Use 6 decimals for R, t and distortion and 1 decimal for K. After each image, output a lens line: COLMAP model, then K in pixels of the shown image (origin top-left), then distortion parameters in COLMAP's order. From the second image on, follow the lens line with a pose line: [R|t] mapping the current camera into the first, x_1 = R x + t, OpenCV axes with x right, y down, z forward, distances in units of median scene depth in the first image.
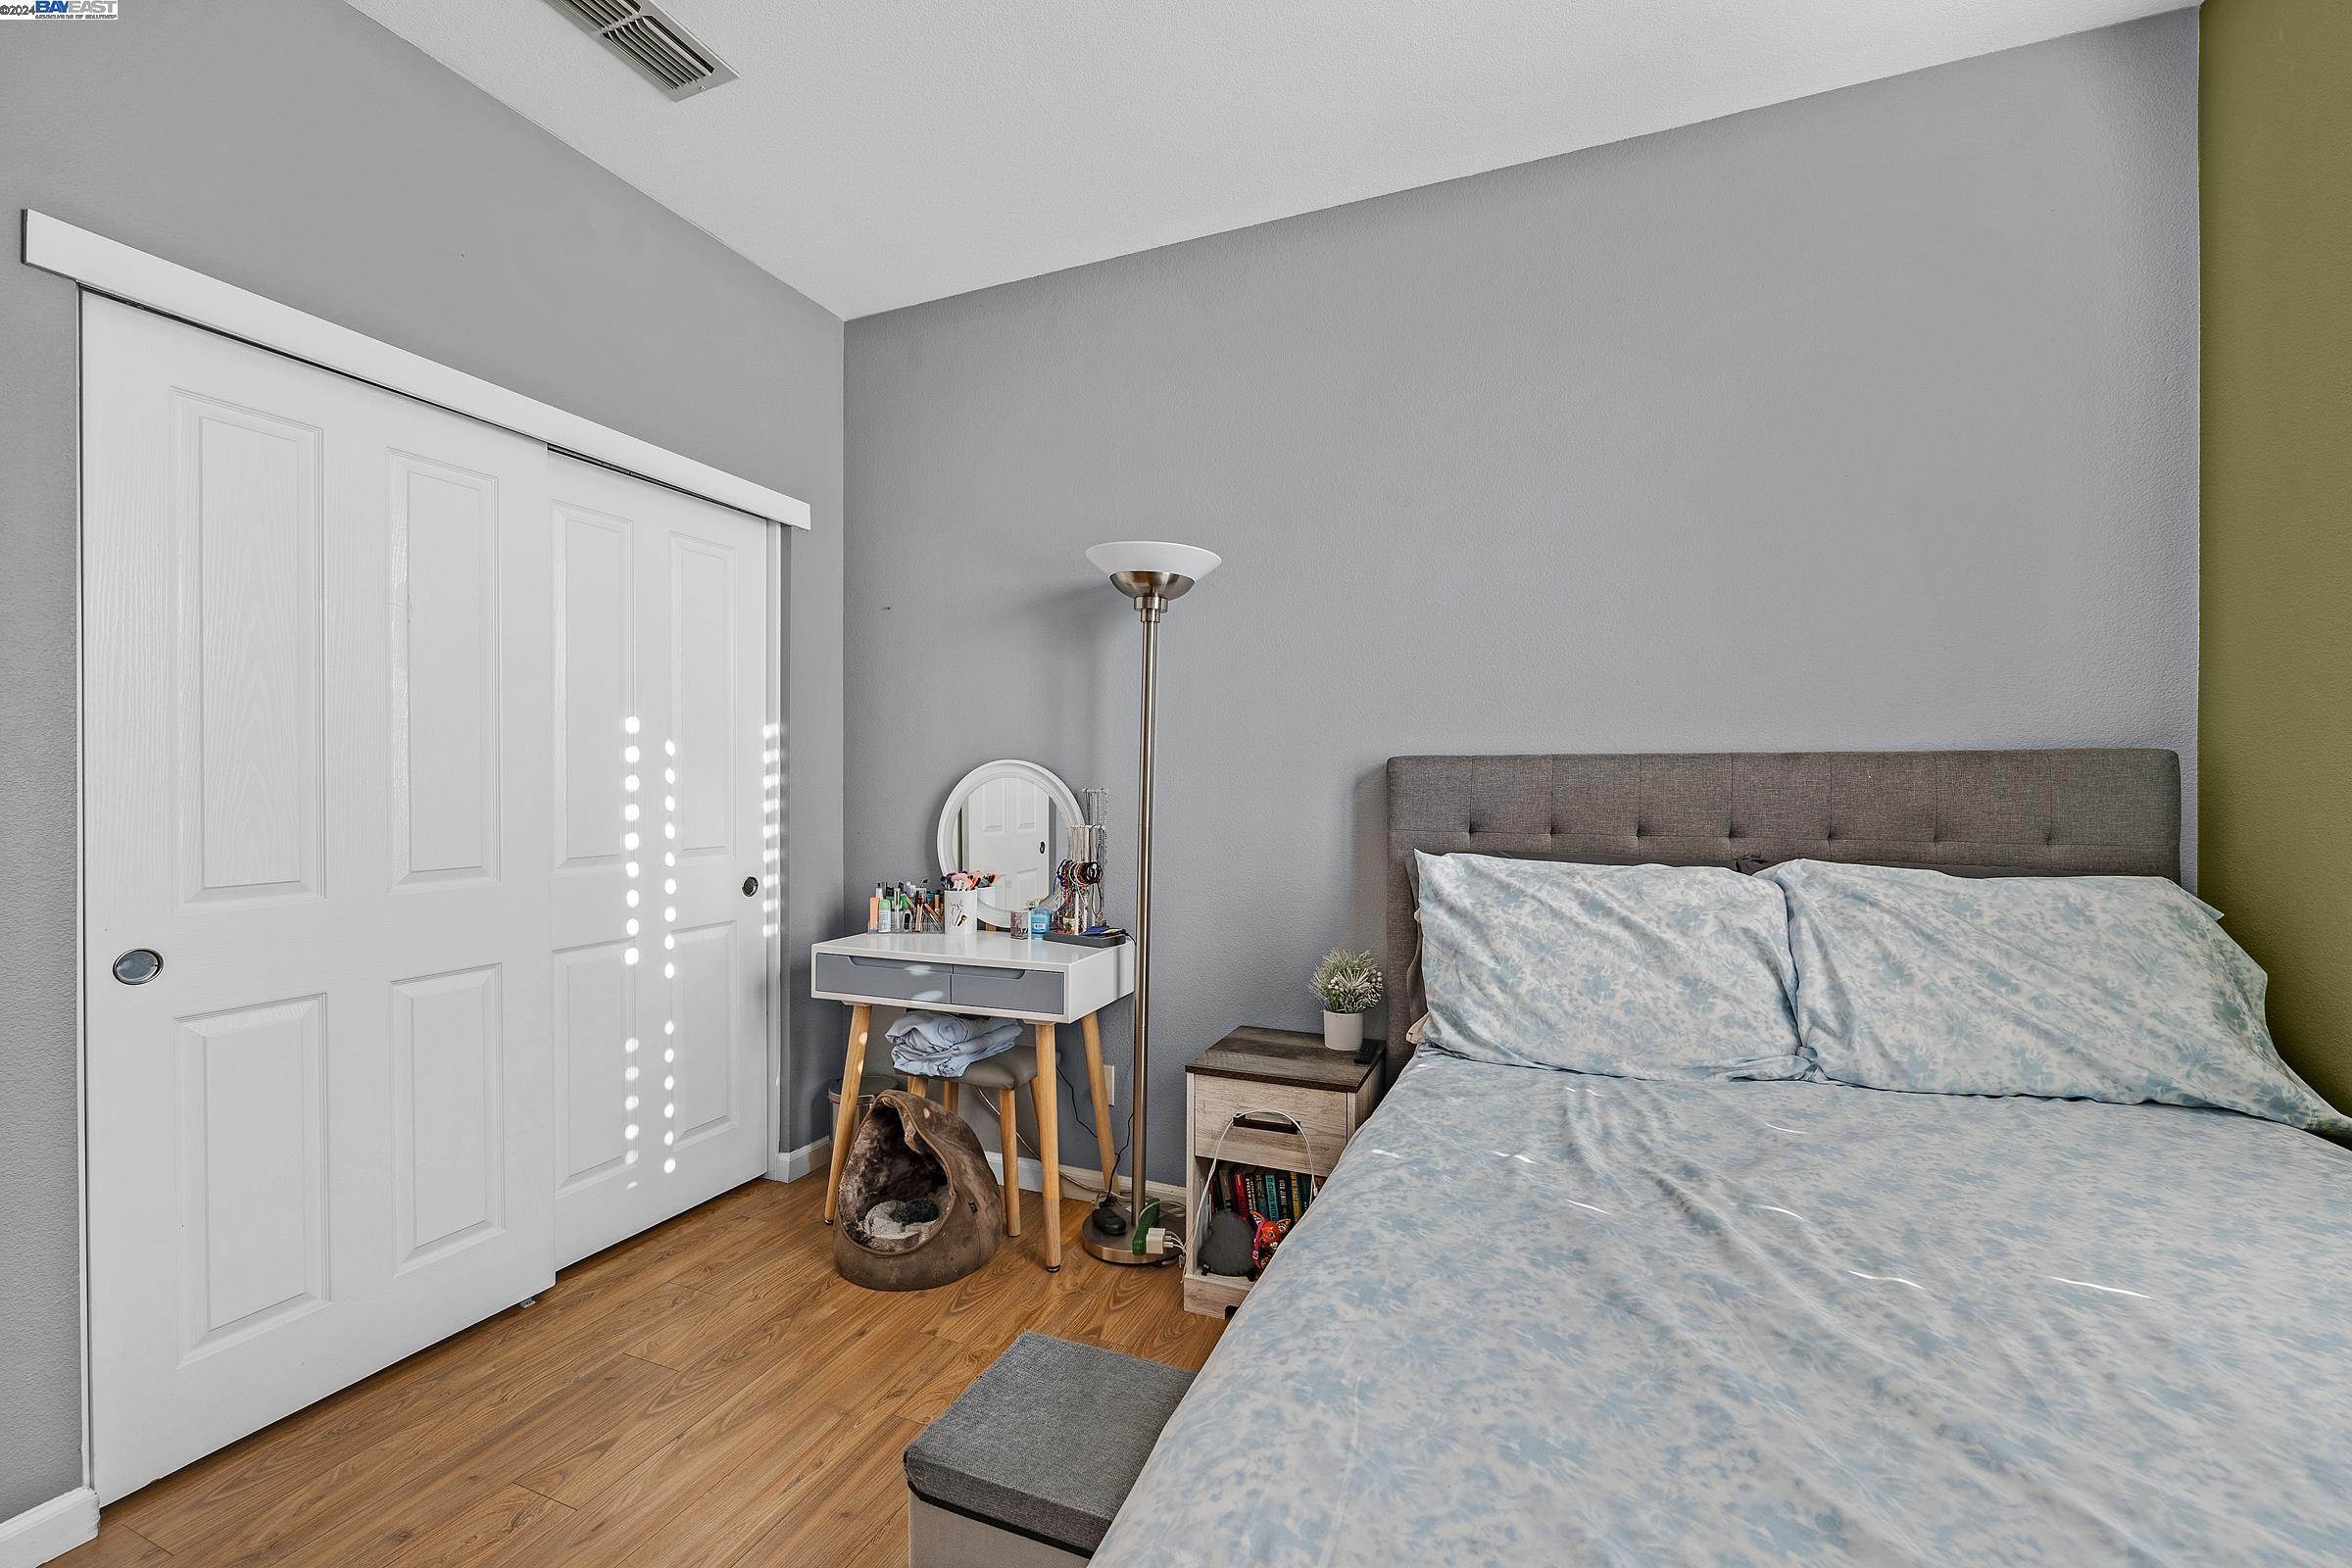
lens RADIAL K [[947.8, 0, 1160.9], [0, 947.8, 782.5], [0, 0, 1]] dist [-0.003228, 0.000516]
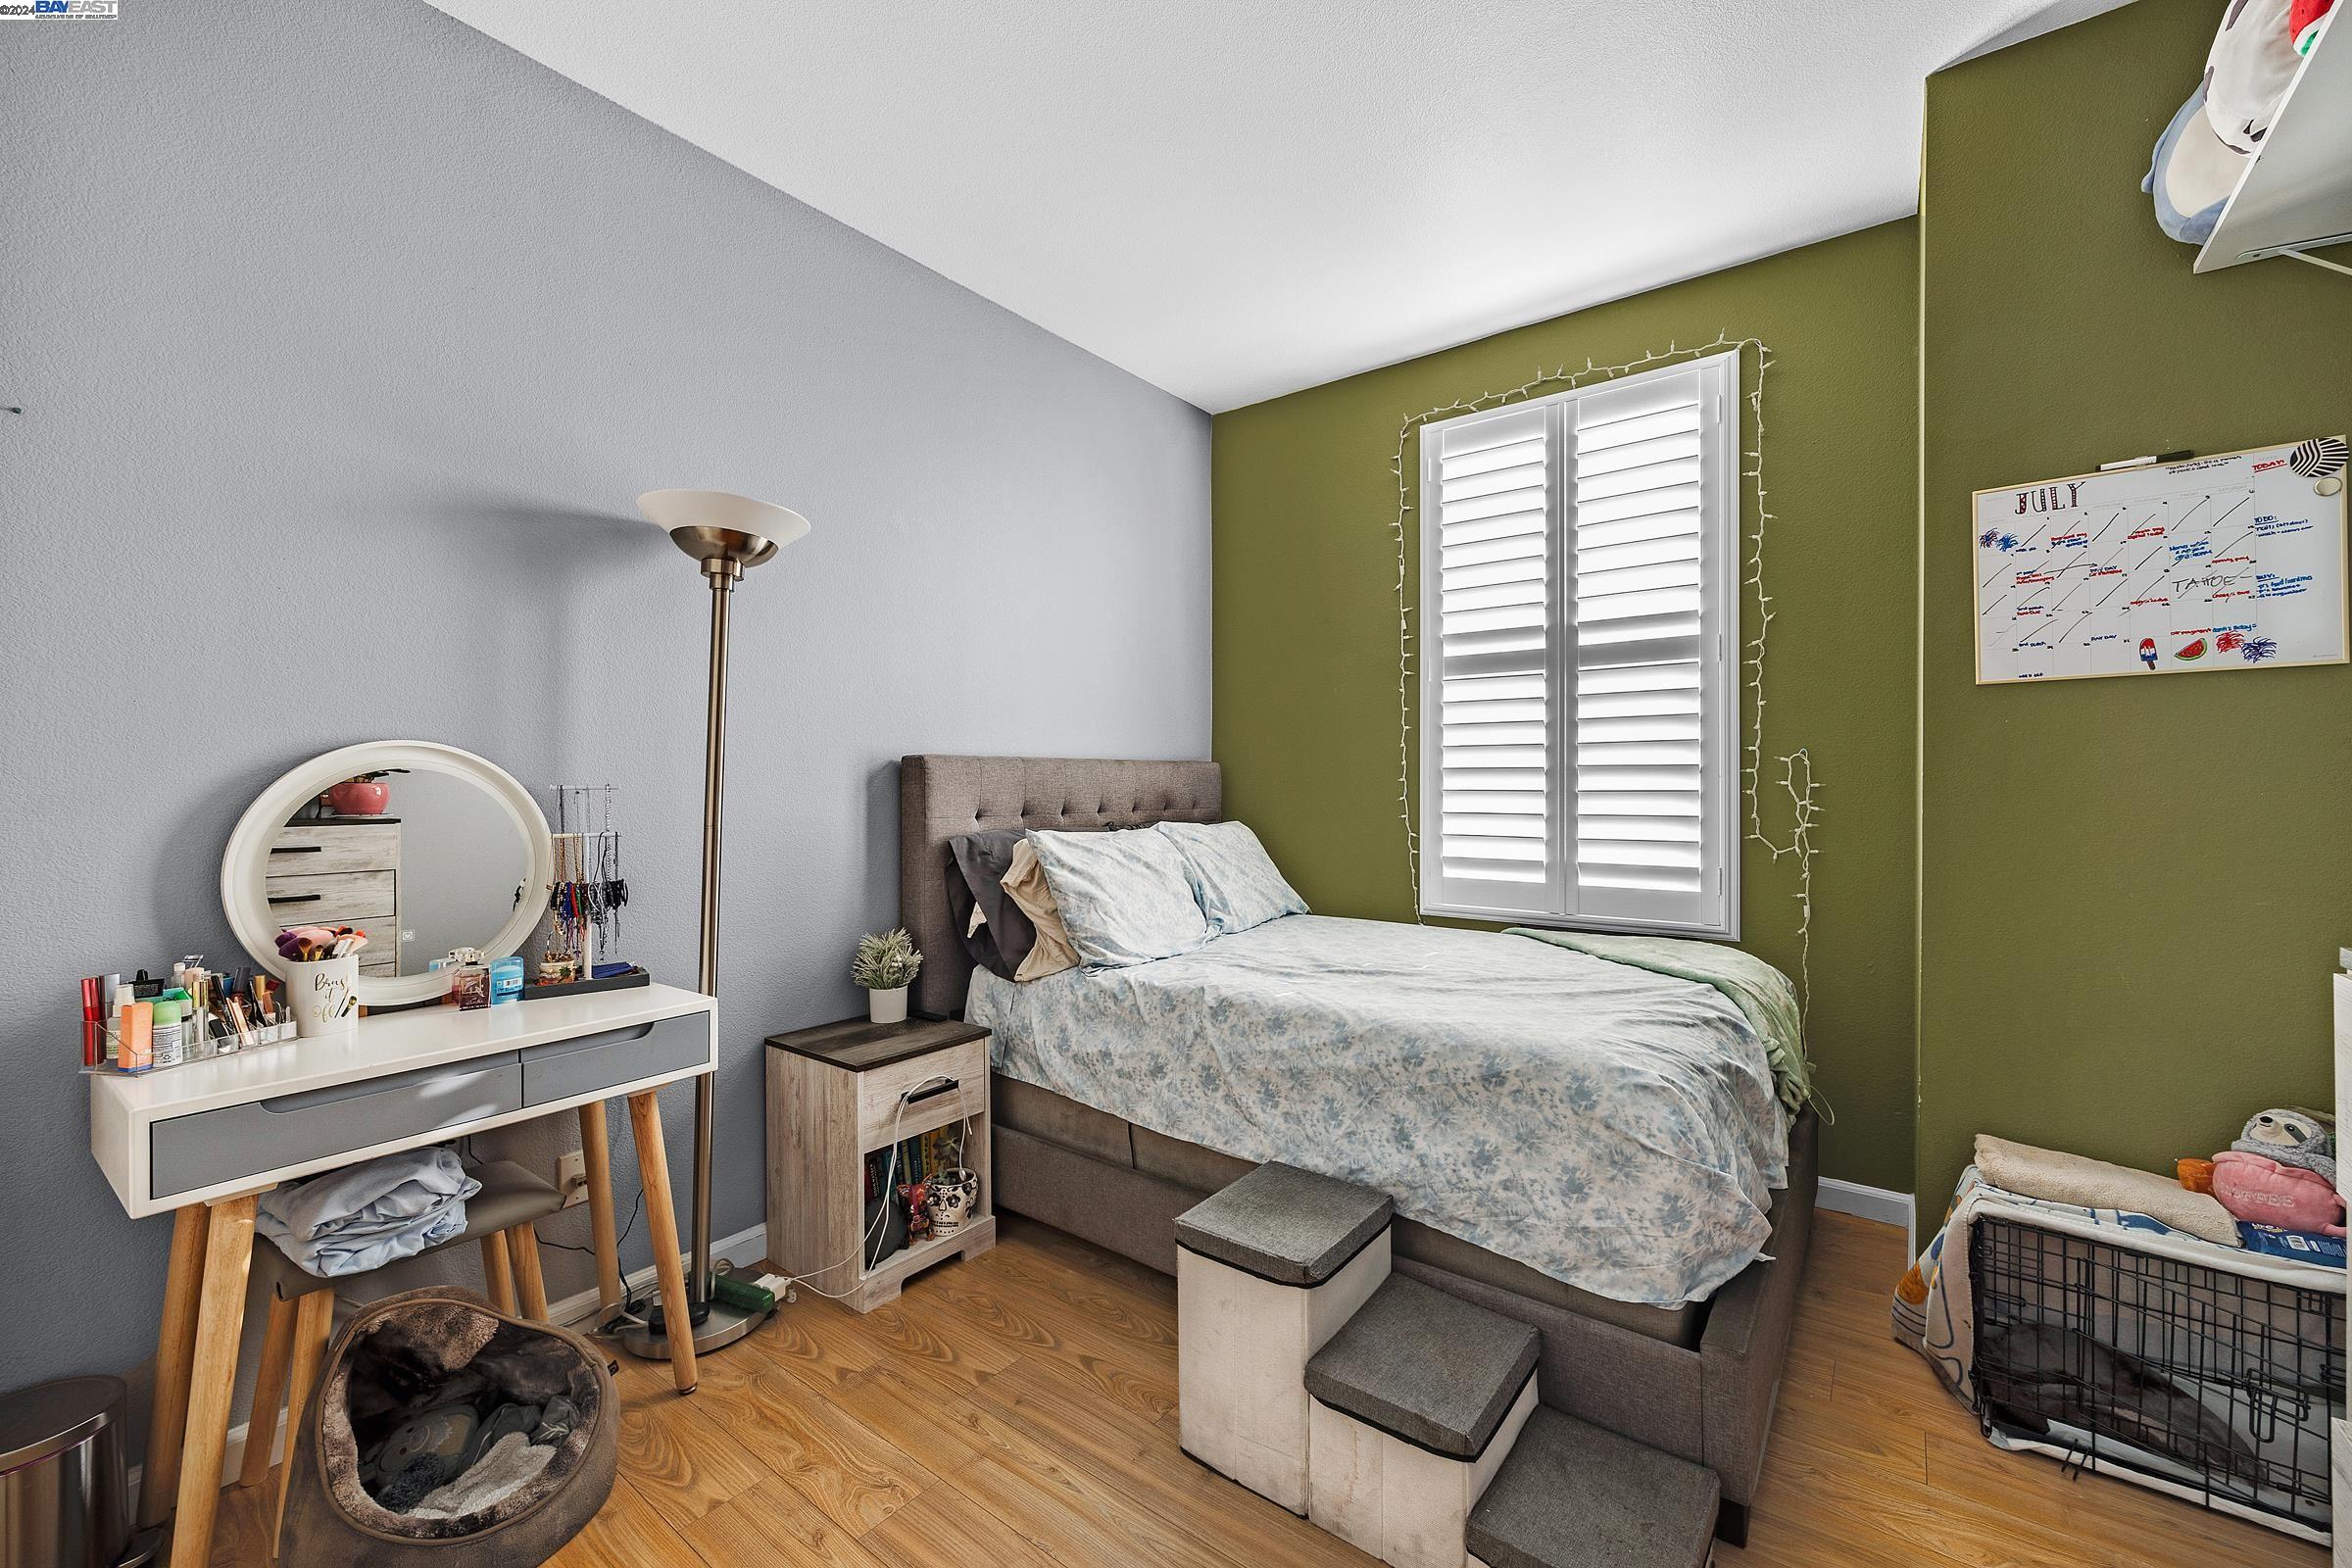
lens RADIAL K [[947.8, 0, 1158.8], [0, 947.8, 803.3], [0, 0, 1]] dist [-0.003228, 0.000516]
pose [[0.268694, -0.022078, 0.962973, -0.750711], [0.003808, 0.999754, 0.021859, 0.007027], [-0.963218, -0.002206, 0.268712, 0.400430]]
